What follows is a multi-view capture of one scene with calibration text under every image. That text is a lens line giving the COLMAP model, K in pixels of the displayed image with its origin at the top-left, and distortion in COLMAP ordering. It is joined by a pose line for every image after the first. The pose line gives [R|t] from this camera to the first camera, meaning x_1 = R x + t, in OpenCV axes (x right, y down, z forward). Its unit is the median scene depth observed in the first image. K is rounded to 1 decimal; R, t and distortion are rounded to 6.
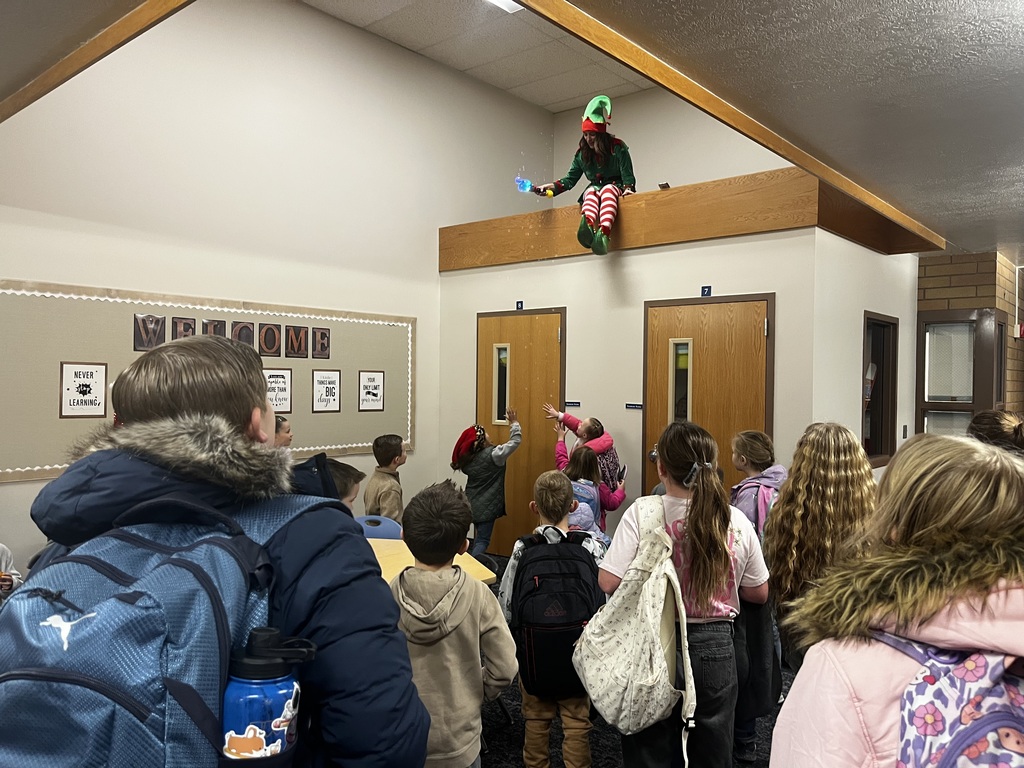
lens RADIAL K [[776.2, 0, 510.3], [0, 776.2, 389.1], [0, 0, 1]] dist [-0.049795, -0.005195]
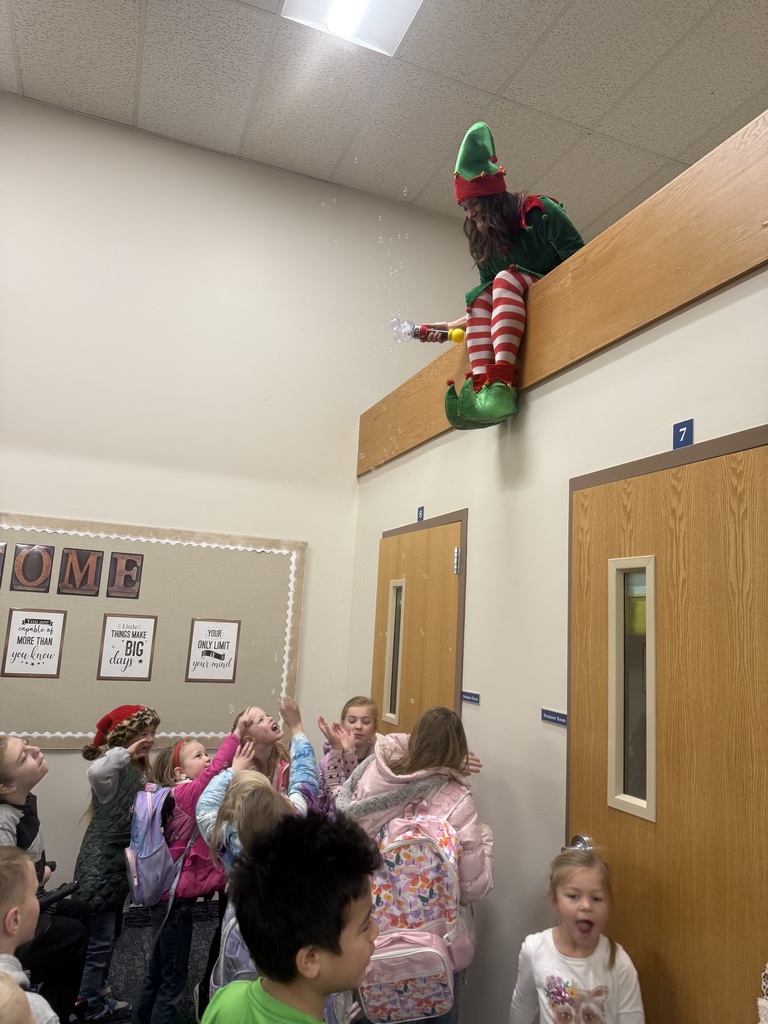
lens RADIAL K [[708.7, 0, 385.2], [0, 708.7, 500.5], [0, 0, 1]] dist [-0.026684, -0.003163]
pose [[0.890071, -0.046400, -0.453455, 0.242815], [-0.043848, 0.981476, -0.186499, -0.017847], [0.453709, 0.185881, 0.871549, 0.545933]]
